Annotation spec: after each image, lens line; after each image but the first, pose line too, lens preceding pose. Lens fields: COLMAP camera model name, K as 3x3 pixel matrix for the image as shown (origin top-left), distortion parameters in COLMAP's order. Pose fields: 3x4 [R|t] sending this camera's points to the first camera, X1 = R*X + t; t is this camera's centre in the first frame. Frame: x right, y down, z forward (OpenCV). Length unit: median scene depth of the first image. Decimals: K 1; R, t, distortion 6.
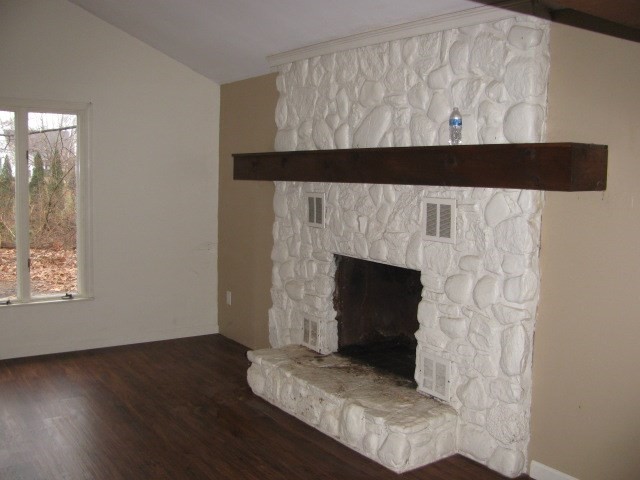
lens RADIAL K [[659.8, 0, 323.1], [0, 659.8, 240.2], [0, 0, 1]] dist [-0.114924, 0.000000]
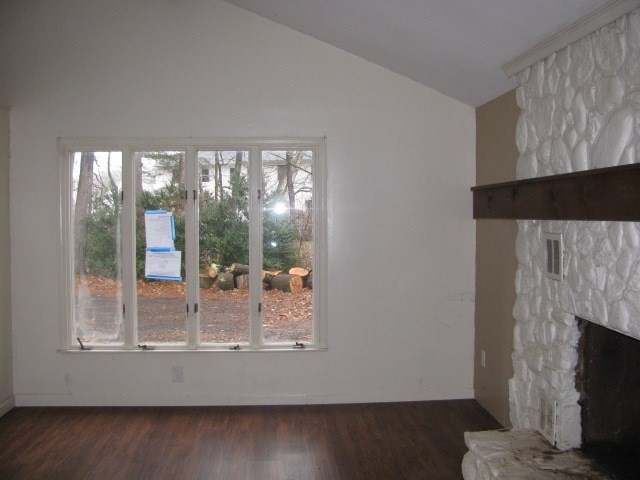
lens RADIAL K [[659.8, 0, 326.4], [0, 659.8, 243.1], [0, 0, 1]] dist [-0.114924, 0.000000]
pose [[0.858331, -0.003180, -0.513087, 0.157092], [-0.026122, 0.998413, -0.049887, -0.017818], [0.512431, 0.056222, 0.856886, 0.238770]]
